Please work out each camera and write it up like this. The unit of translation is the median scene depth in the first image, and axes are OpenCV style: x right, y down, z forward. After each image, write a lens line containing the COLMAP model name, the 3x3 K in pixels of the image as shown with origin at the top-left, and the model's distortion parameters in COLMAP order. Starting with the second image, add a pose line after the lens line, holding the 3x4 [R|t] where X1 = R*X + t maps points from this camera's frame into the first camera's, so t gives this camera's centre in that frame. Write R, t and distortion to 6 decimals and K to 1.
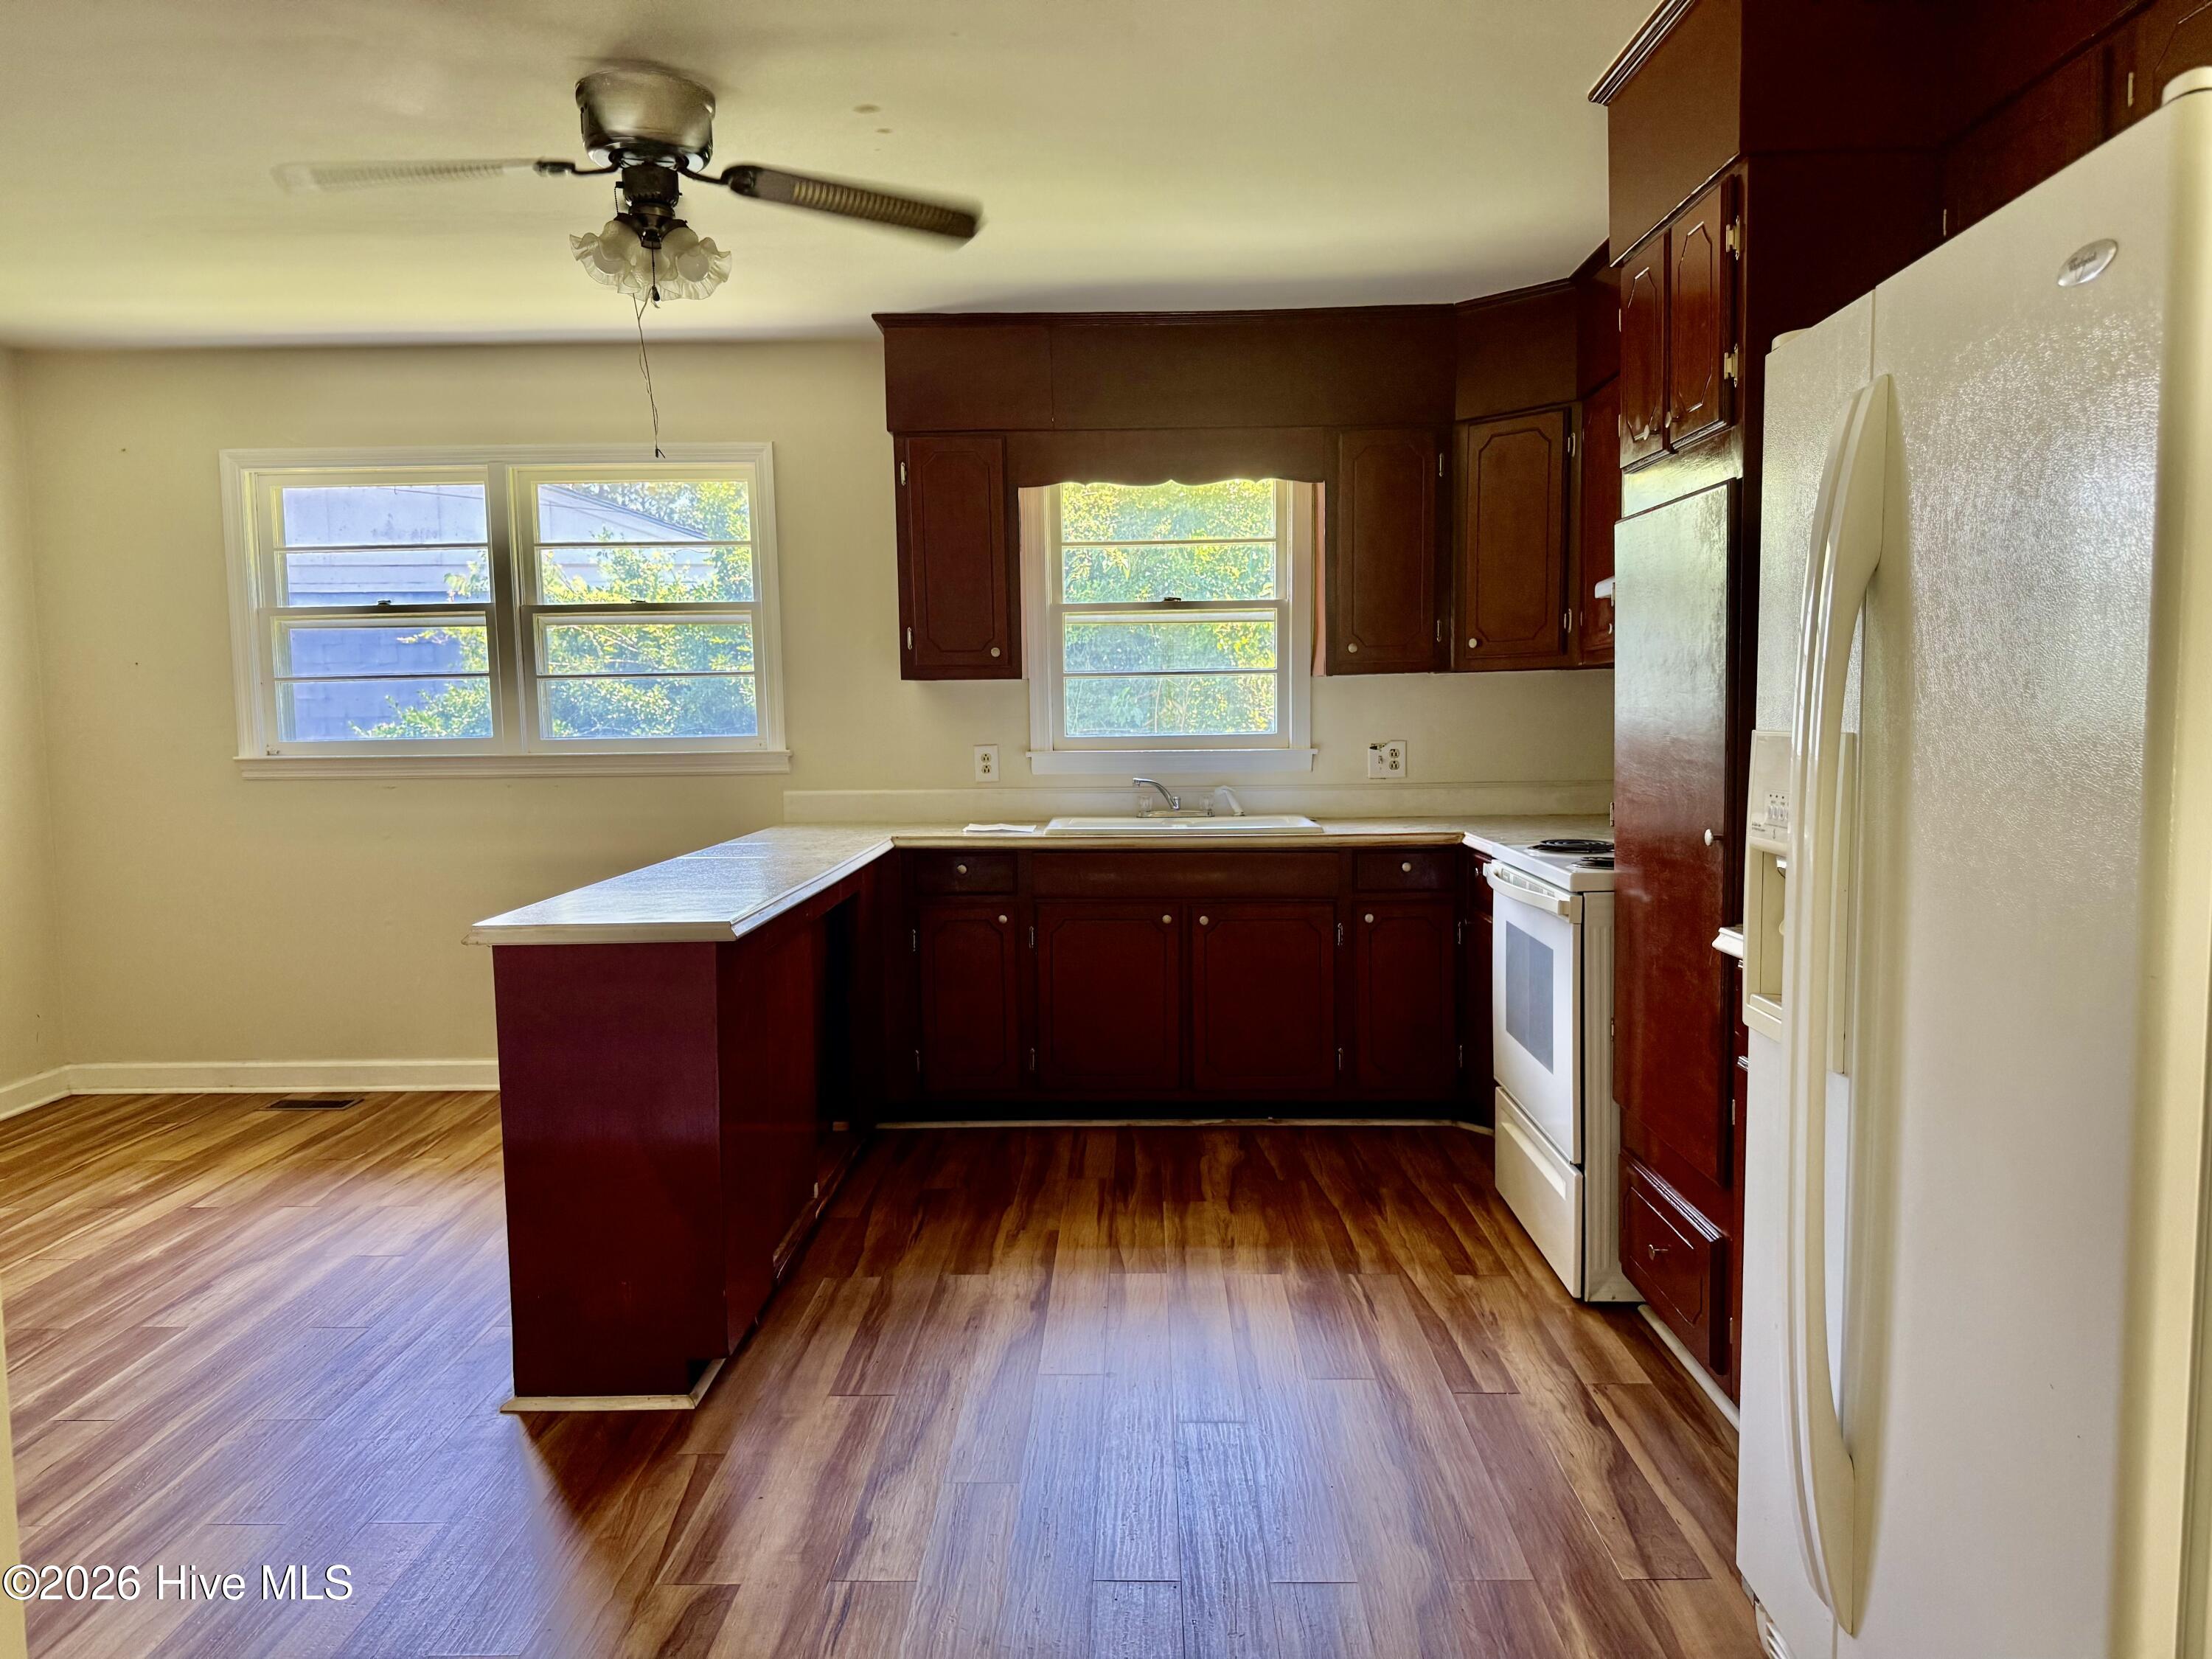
lens RADIAL K [[1563.7, 0, 1117.3], [0, 1563.7, 841.1], [0, 0, 1]] dist [0.110562, -0.183103]
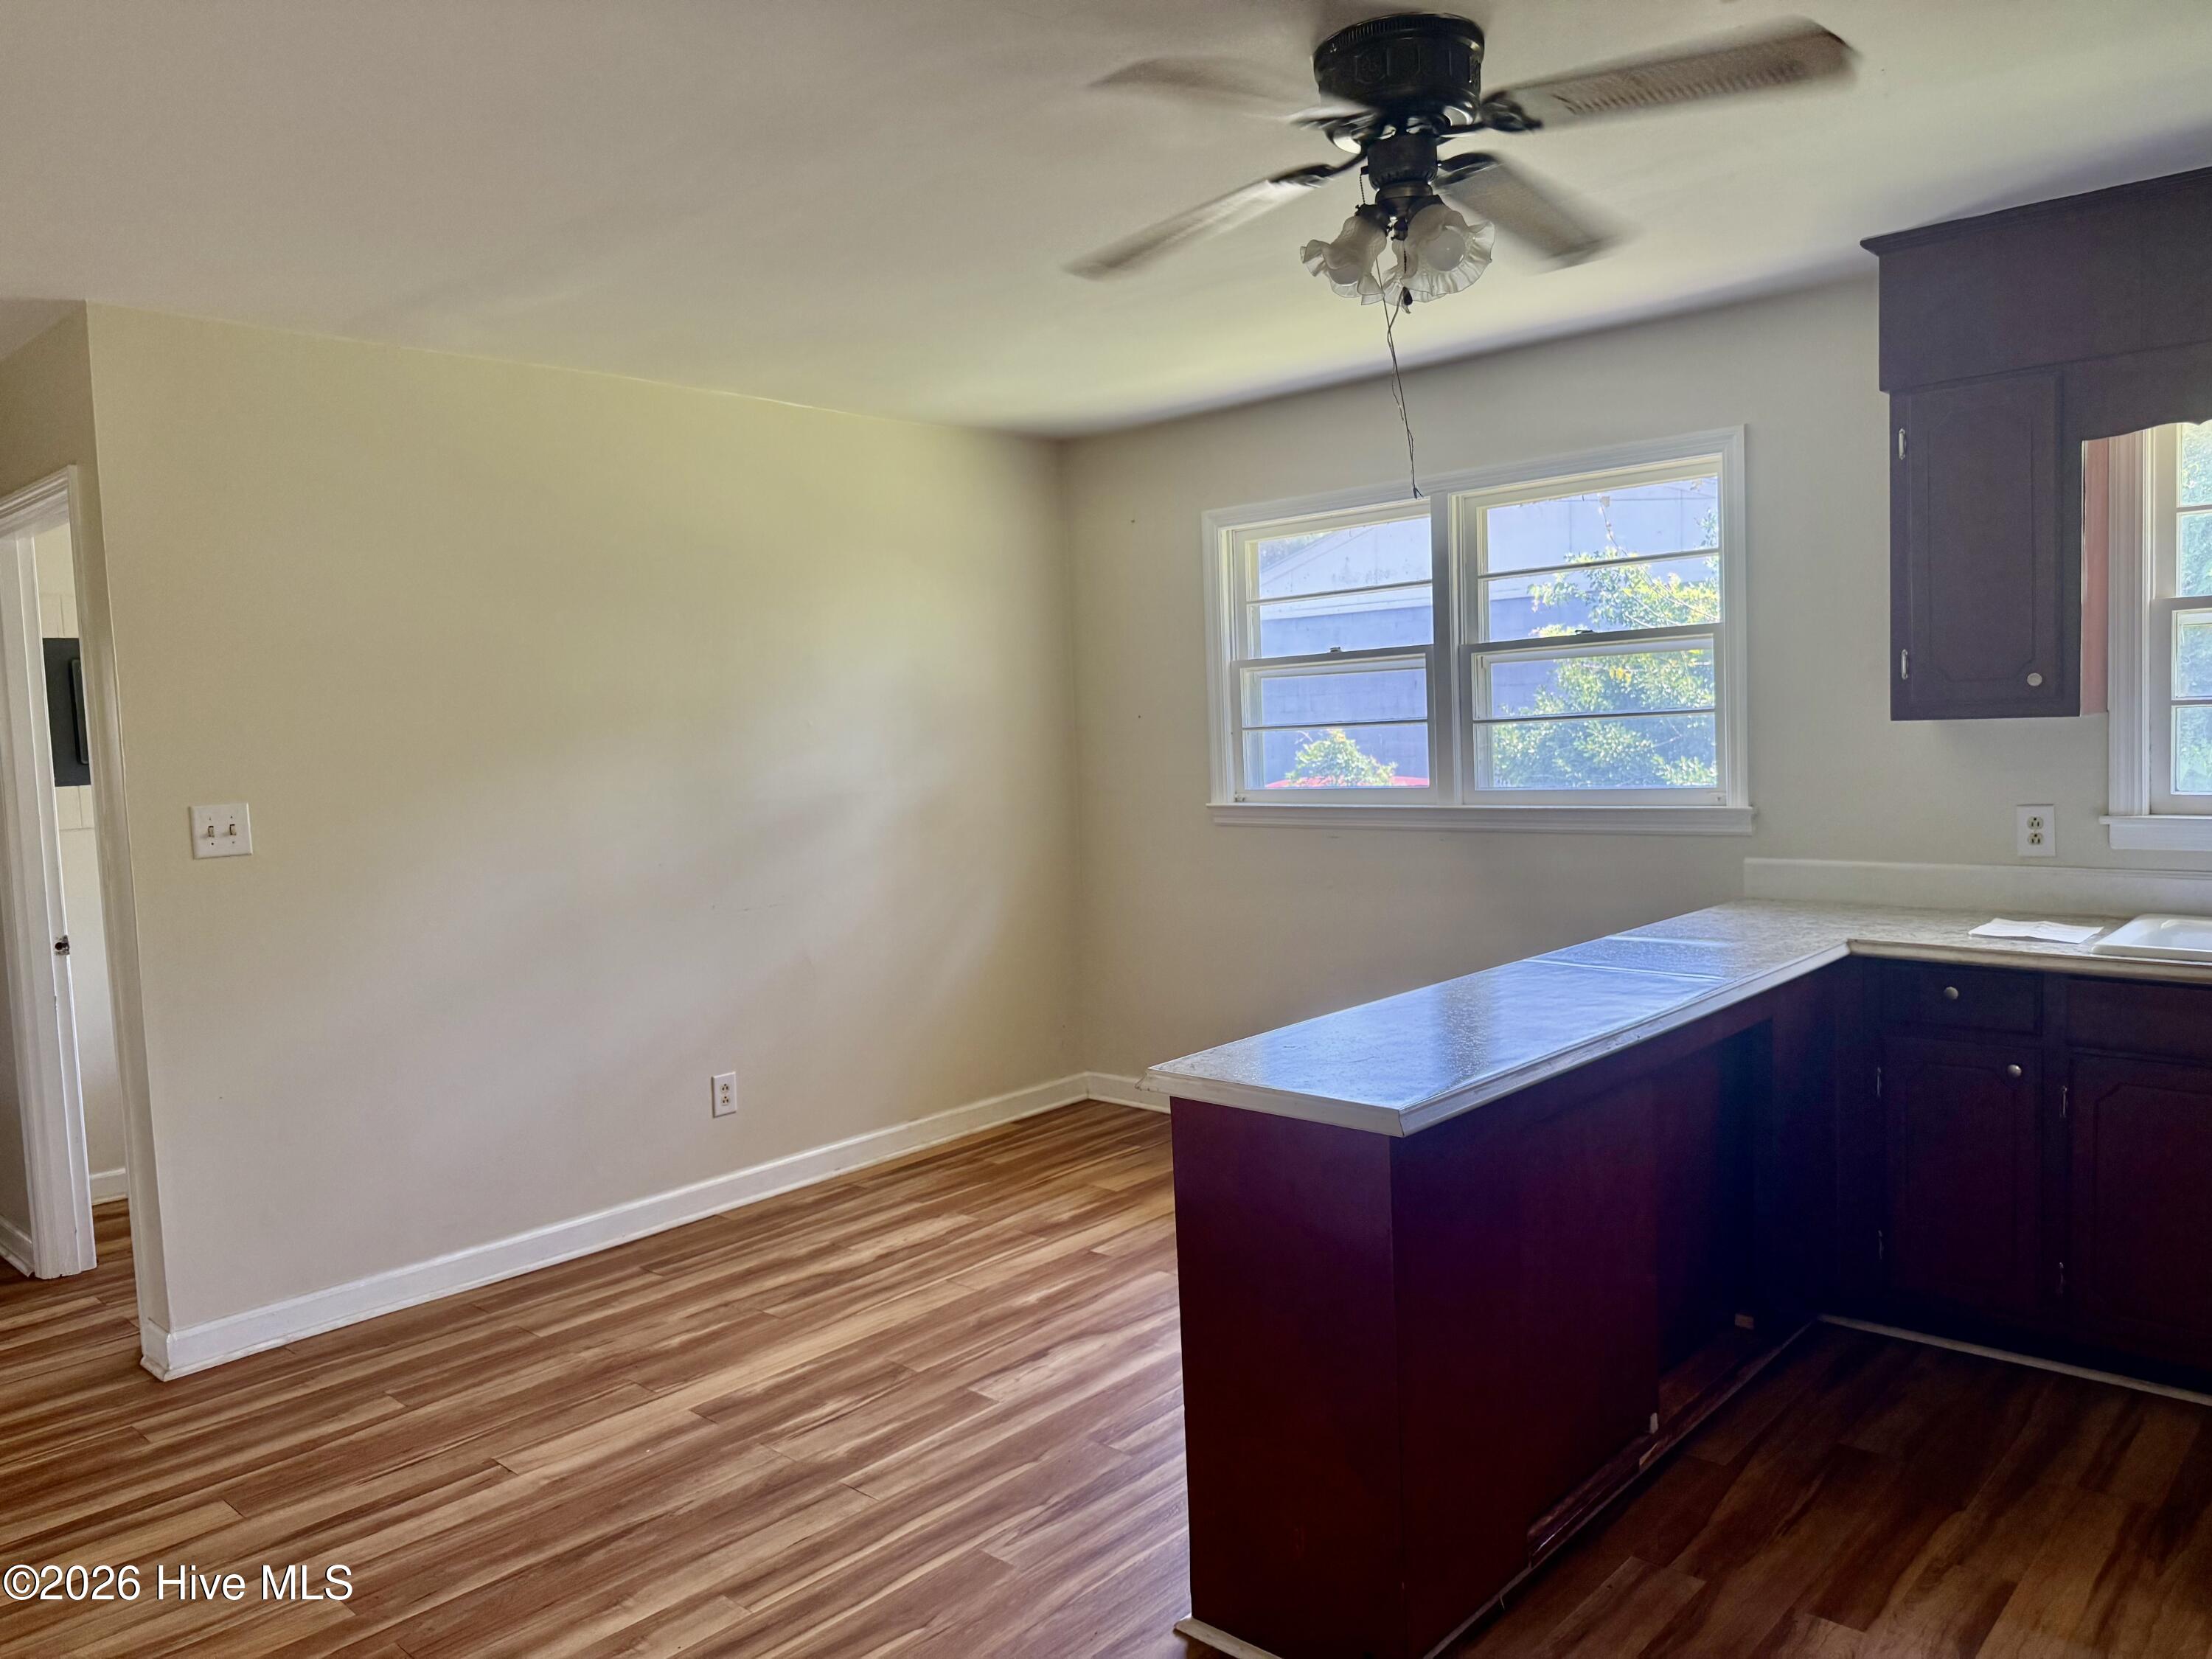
lens RADIAL K [[1549.5, 0, 1105.7], [0, 1549.5, 837.2], [0, 0, 1]] dist [0.084818, -0.091246]
pose [[0.745507, 0.035036, -0.665577, 0.088586], [-0.026743, 0.999386, 0.022652, -0.058505], [0.665962, 0.000913, 0.745985, 0.210075]]
